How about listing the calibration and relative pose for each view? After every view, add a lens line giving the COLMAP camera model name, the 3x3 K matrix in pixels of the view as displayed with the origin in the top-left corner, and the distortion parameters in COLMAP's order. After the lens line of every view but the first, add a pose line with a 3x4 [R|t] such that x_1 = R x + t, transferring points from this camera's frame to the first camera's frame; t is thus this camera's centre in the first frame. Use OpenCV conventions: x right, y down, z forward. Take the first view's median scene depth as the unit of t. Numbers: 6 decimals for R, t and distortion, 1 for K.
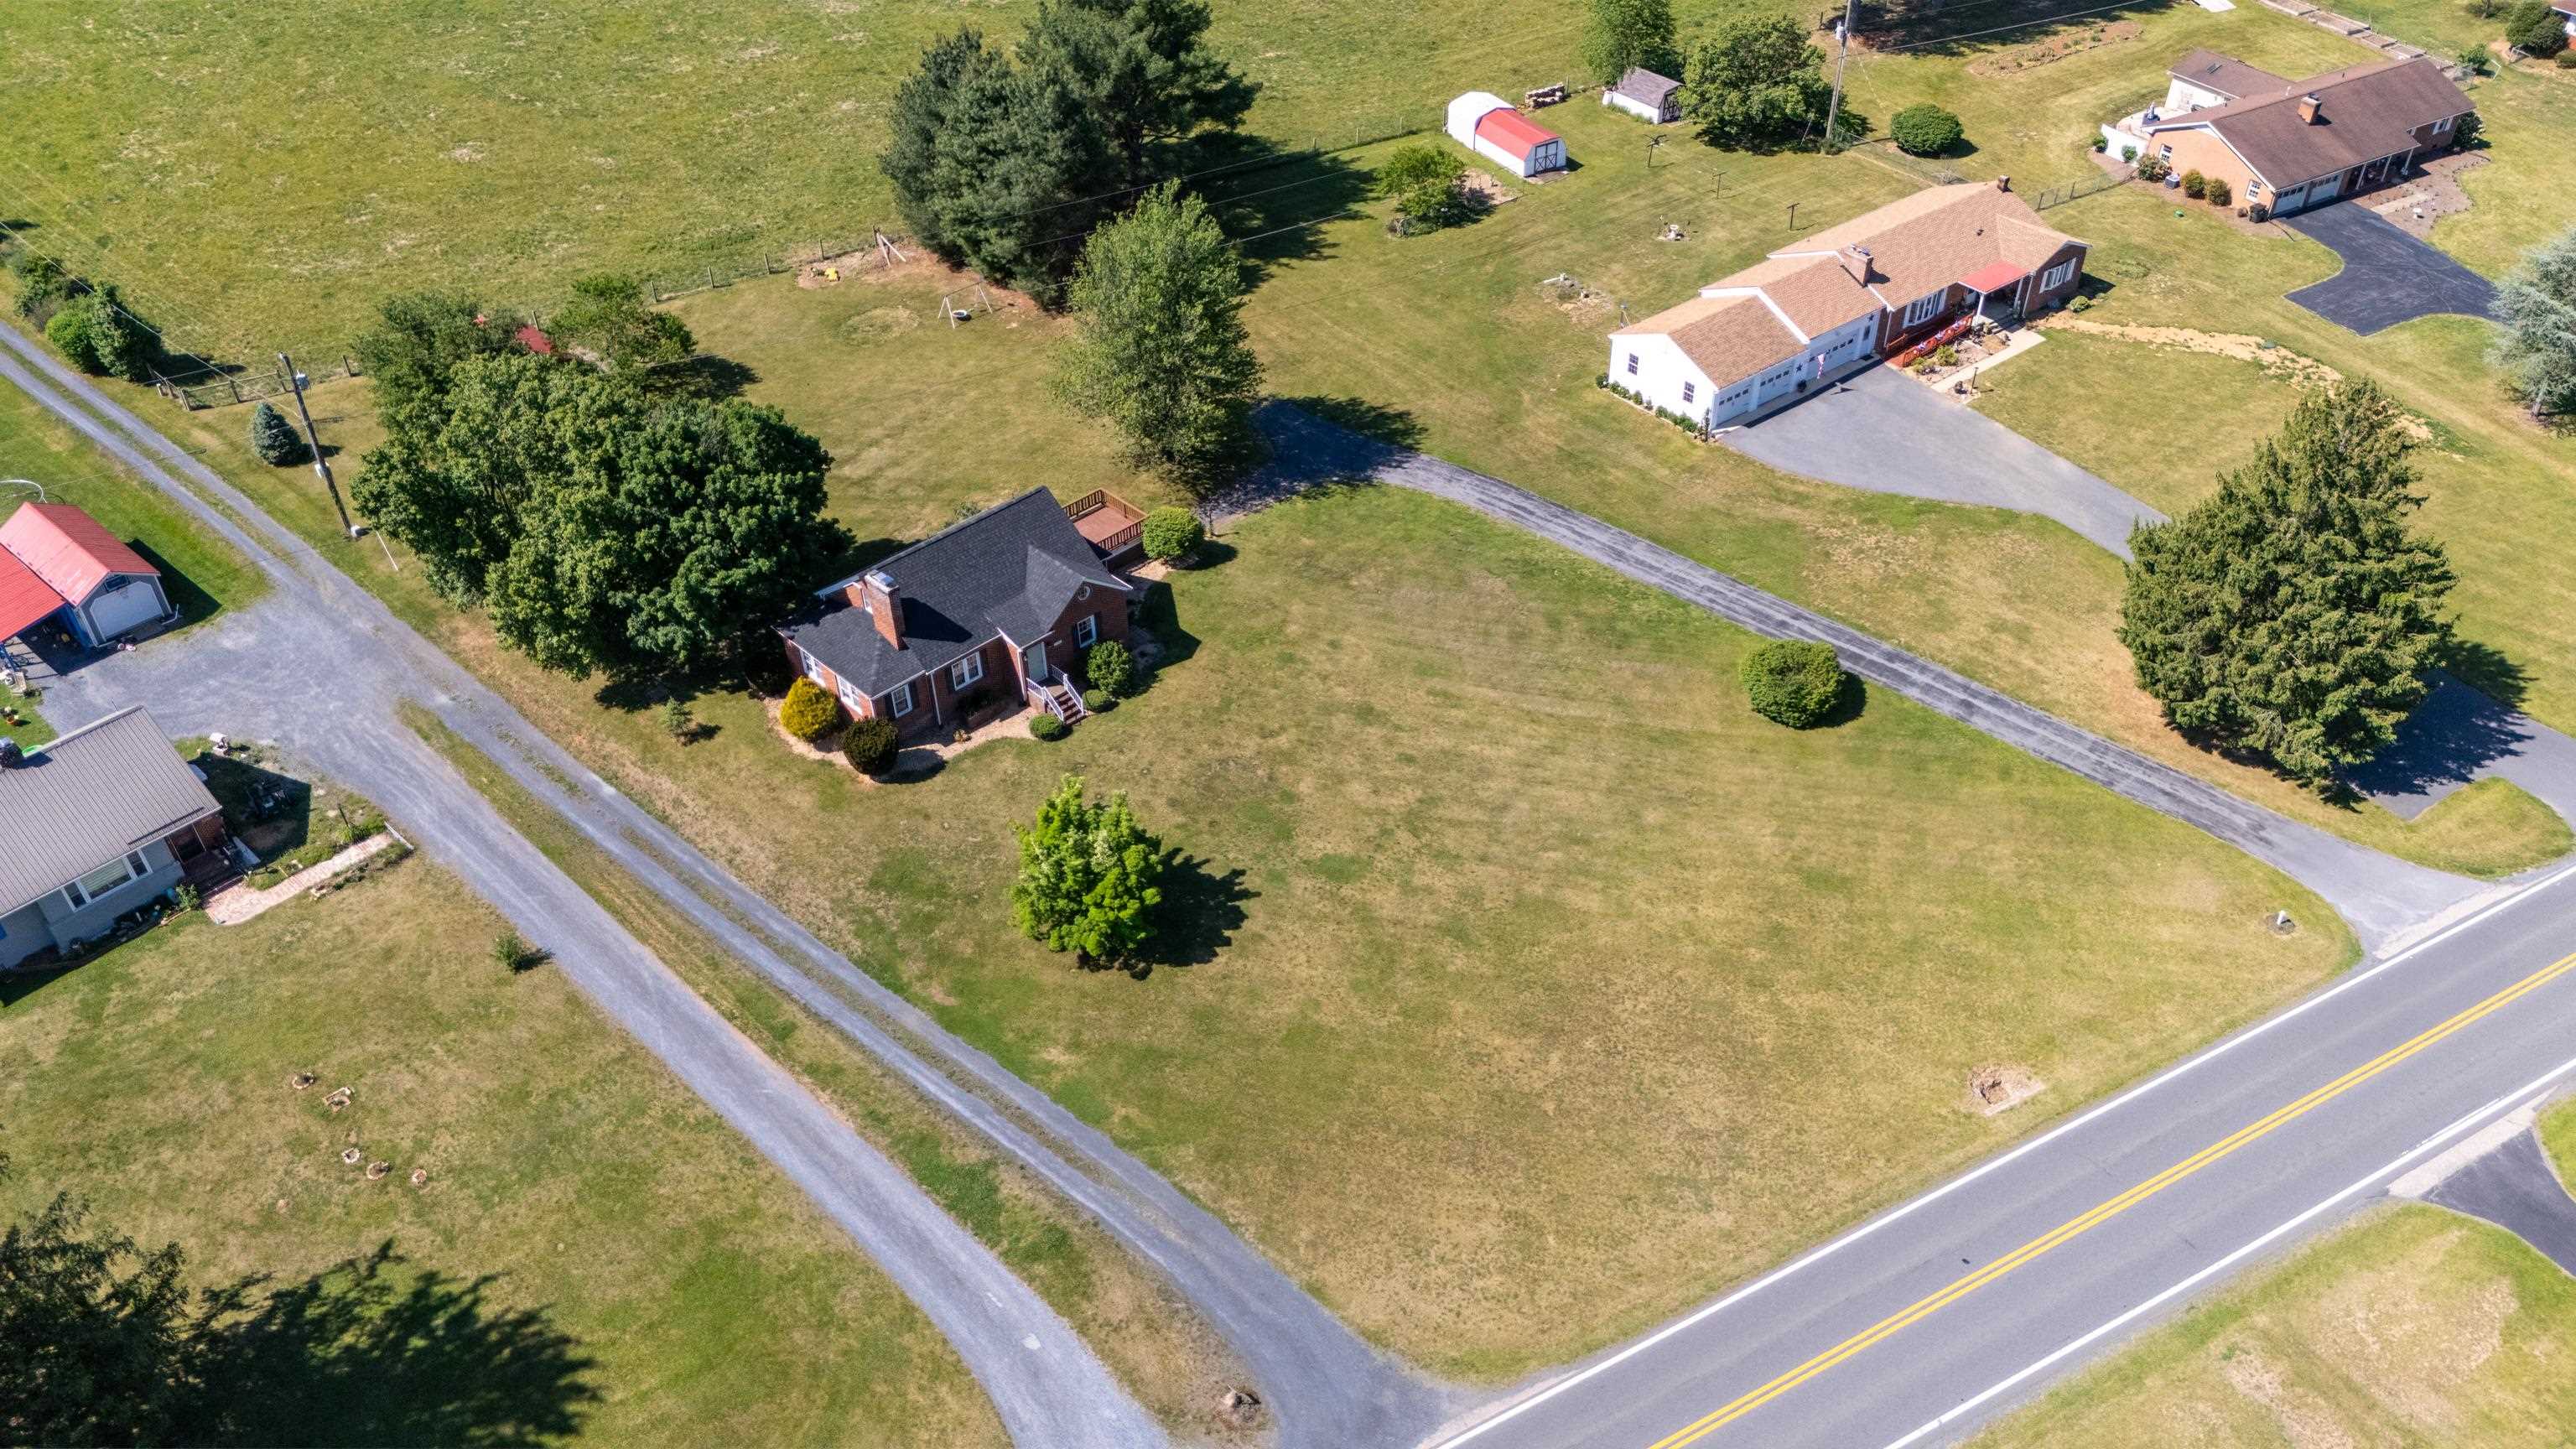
lens RADIAL K [[1894.0, 0, 1287.0], [0, 1894.0, 732.3], [0, 0, 1]] dist [0.083830, -0.087947]
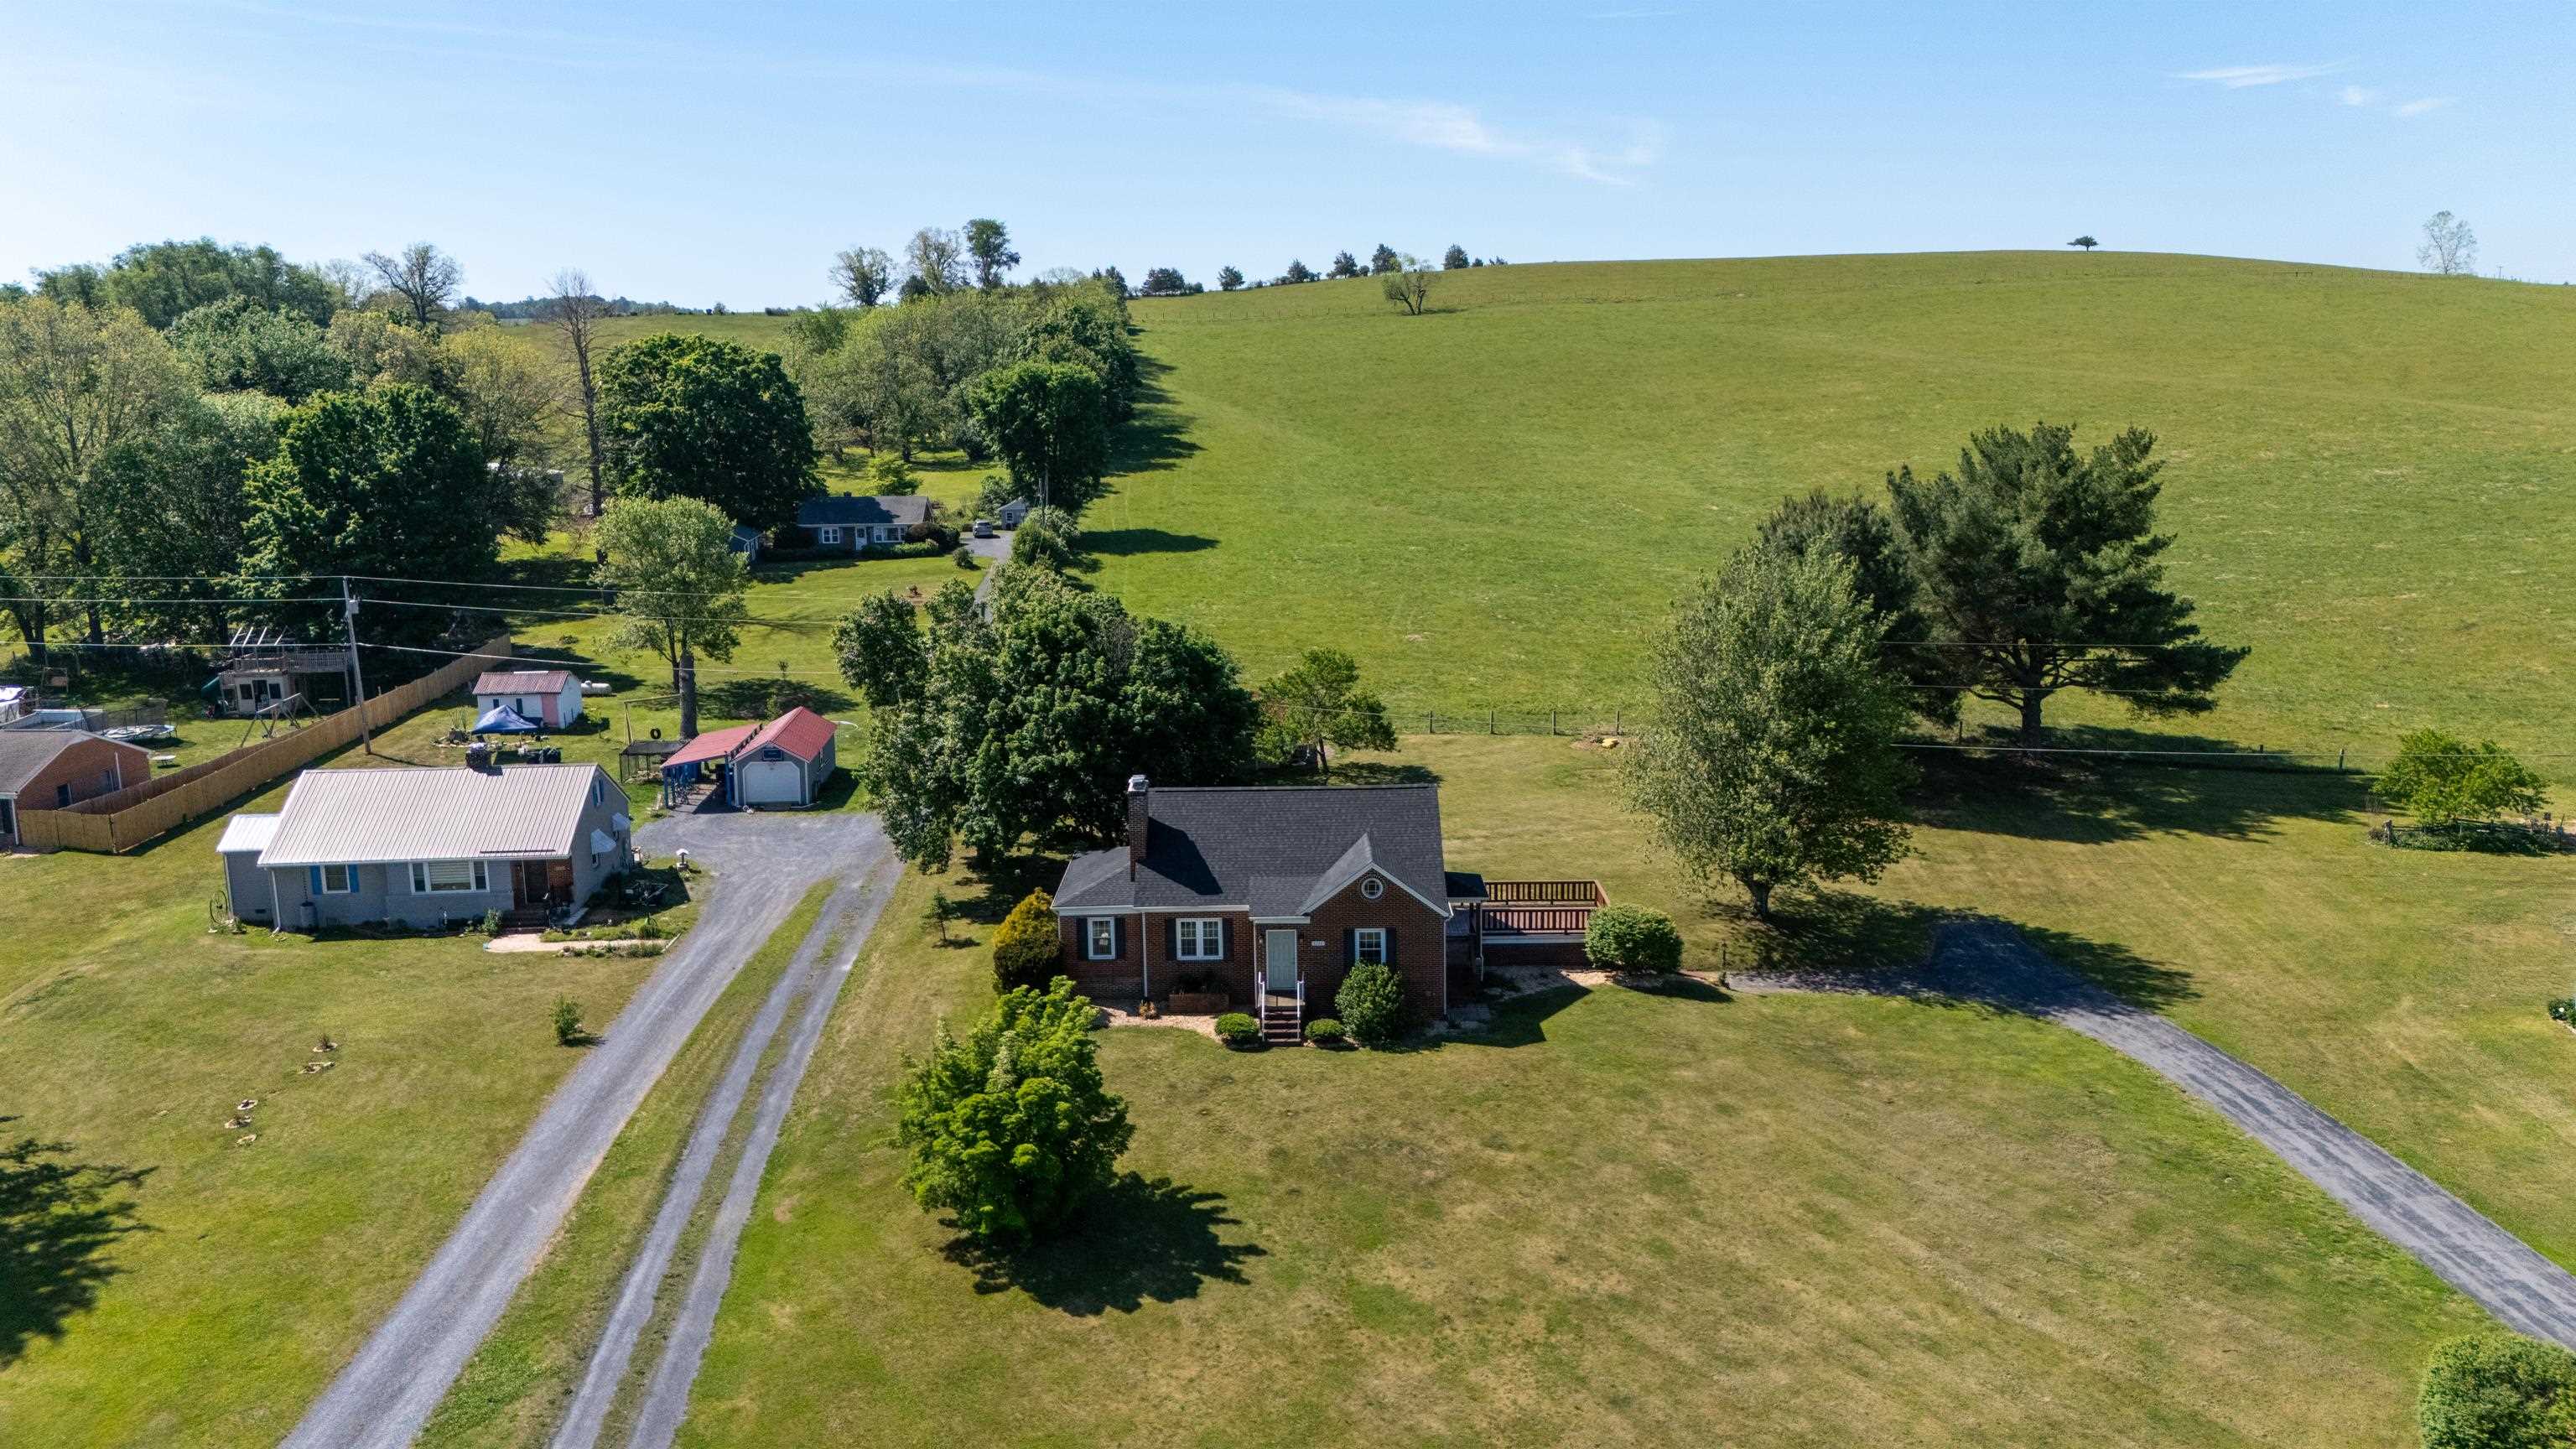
lens RADIAL K [[1894.0, 0, 1285.7], [0, 1894.0, 725.0], [0, 0, 1]] dist [0.083830, -0.087947]
pose [[0.712930, 0.137548, -0.687613, 0.363251], [-0.439305, 0.851908, -0.285067, 0.095077], [0.546573, 0.505305, 0.667776, 0.481998]]
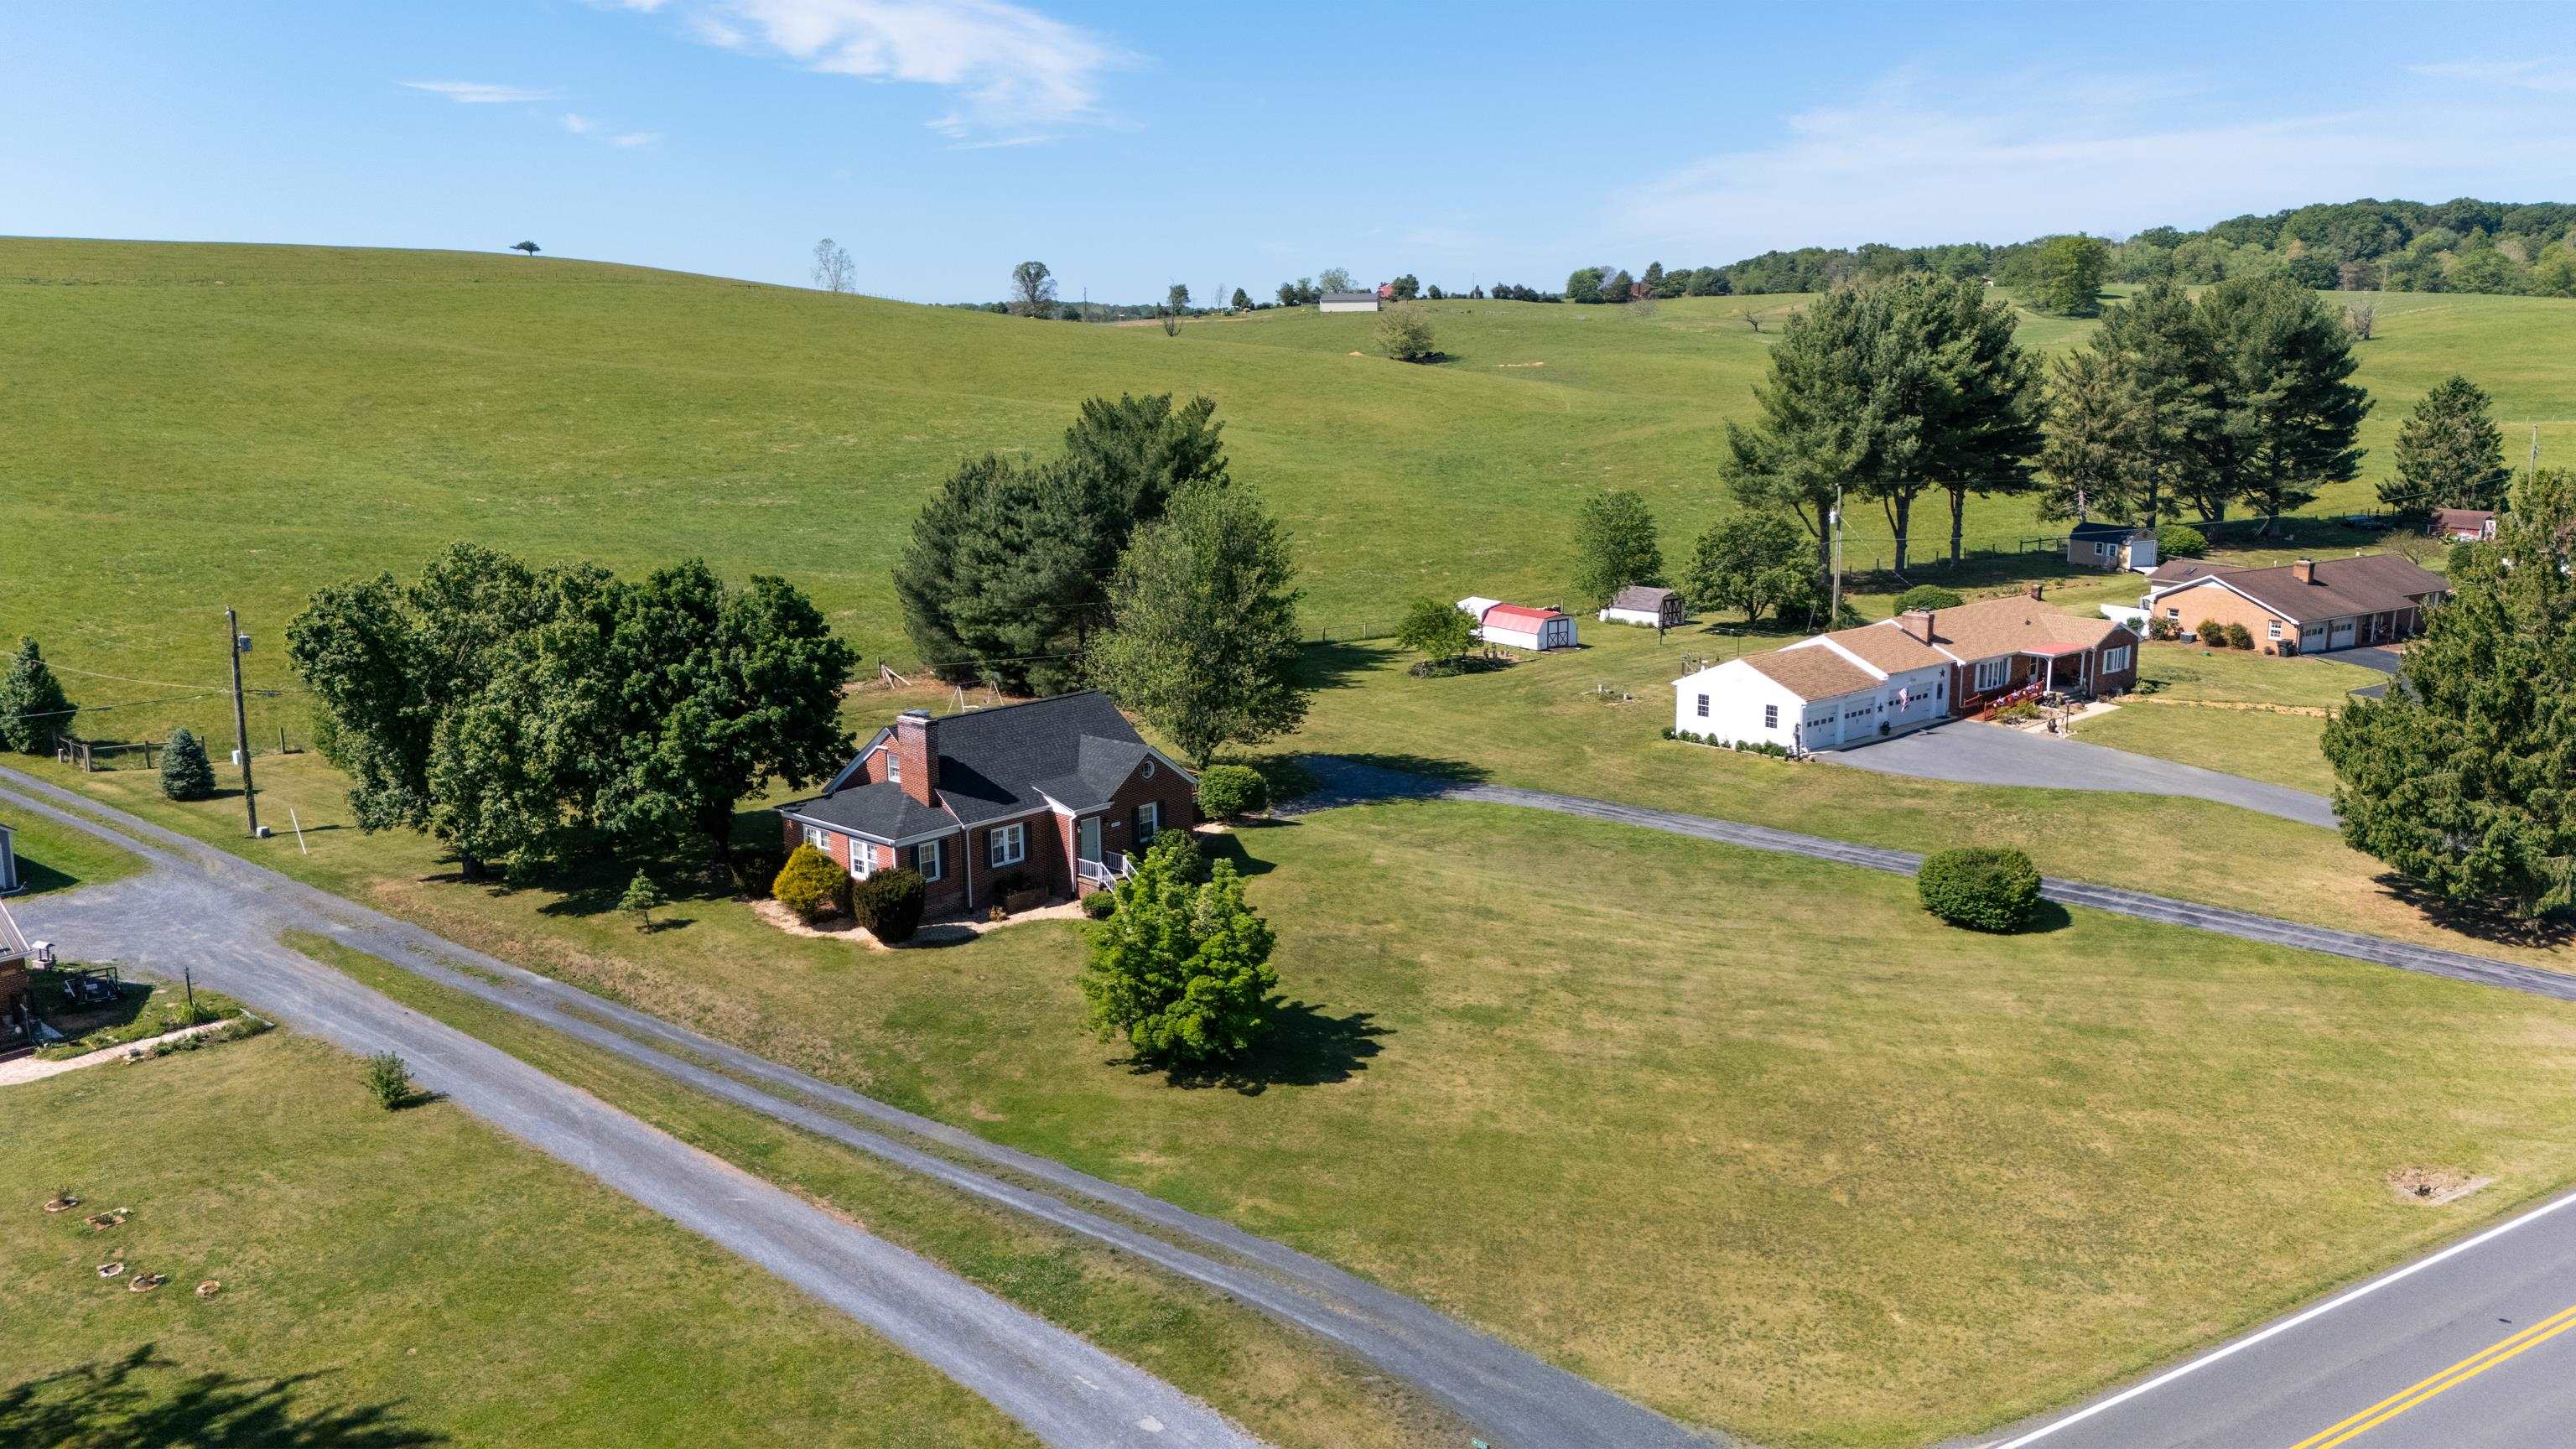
lens RADIAL K [[1894.0, 0, 1288.0], [0, 1894.0, 728.3], [0, 0, 1]] dist [0.083830, -0.087947]
pose [[0.998550, -0.002875, 0.053750, -0.092009], [0.027593, 0.884730, -0.465287, 0.313708], [-0.046217, 0.466095, 0.883527, 0.245171]]
